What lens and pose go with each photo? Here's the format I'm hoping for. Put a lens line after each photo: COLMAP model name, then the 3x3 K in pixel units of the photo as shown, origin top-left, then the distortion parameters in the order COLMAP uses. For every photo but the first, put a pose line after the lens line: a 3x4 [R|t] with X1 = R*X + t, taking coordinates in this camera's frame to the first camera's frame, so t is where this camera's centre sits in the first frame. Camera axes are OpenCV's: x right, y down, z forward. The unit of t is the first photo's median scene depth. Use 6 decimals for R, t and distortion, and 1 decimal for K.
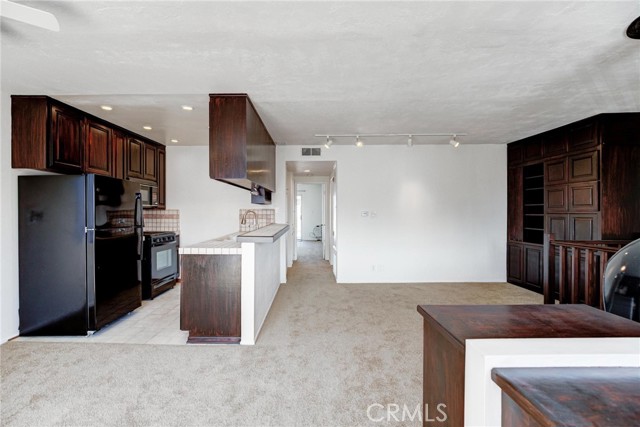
lens RADIAL K [[293.2, 0, 310.4], [0, 293.2, 213.4], [0, 0, 1]] dist [-0.003500, -0.000342]
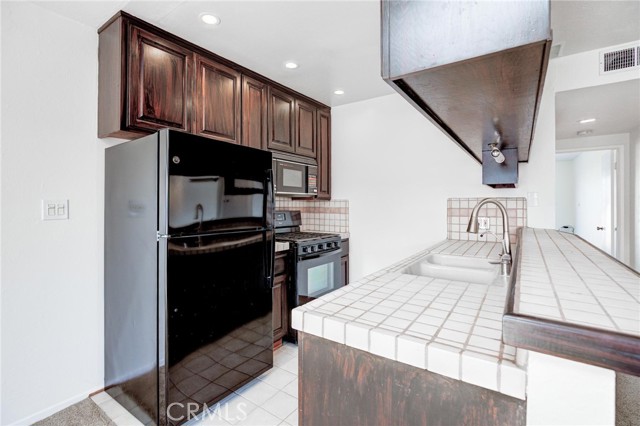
lens RADIAL K [[298.6, 0, 306.8], [0, 298.6, 202.4], [0, 0, 1]] dist [-0.012885, -0.000220]
pose [[0.808306, -0.002972, -0.588755, -0.146232], [-0.003718, 0.999942, -0.010151, -0.000379], [0.588751, 0.010394, 0.808248, 0.458933]]
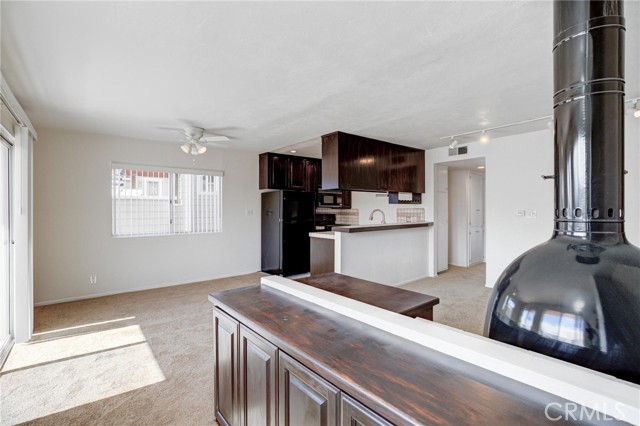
lens RADIAL K [[292.0, 0, 316.1], [0, 292.0, 209.7], [0, 0, 1]] dist [-0.001959, -0.000207]
pose [[0.645380, 0.000639, -0.763861, 0.519364], [-0.005503, 0.999978, -0.003813, -0.002888], [0.763842, 0.006665, 0.645369, -0.021120]]
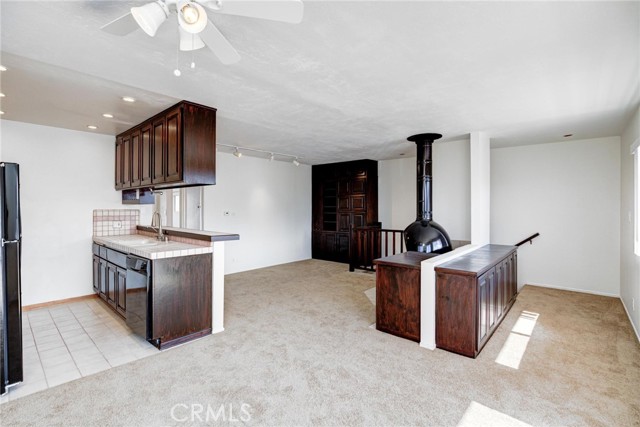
lens RADIAL K [[292.0, 0, 316.1], [0, 292.0, 210.2], [0, 0, 1]] dist [-0.001959, -0.000207]
pose [[0.670391, -0.003640, 0.741999, -0.493028], [0.004974, 0.999988, 0.000411, -0.011693], [-0.741991, 0.003415, 0.670401, -0.019351]]
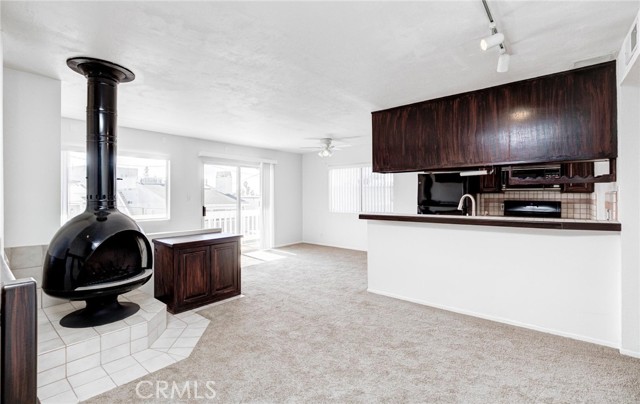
lens RADIAL K [[287.6, 0, 319.9], [0, 287.6, 199.0], [0, 0, 1]] dist [-0.000349, -0.000095]
pose [[-0.636441, 0.007173, -0.771292, 0.649779], [-0.006568, 0.999870, 0.014718, -0.012426], [0.771298, 0.014433, -0.636311, 1.078333]]
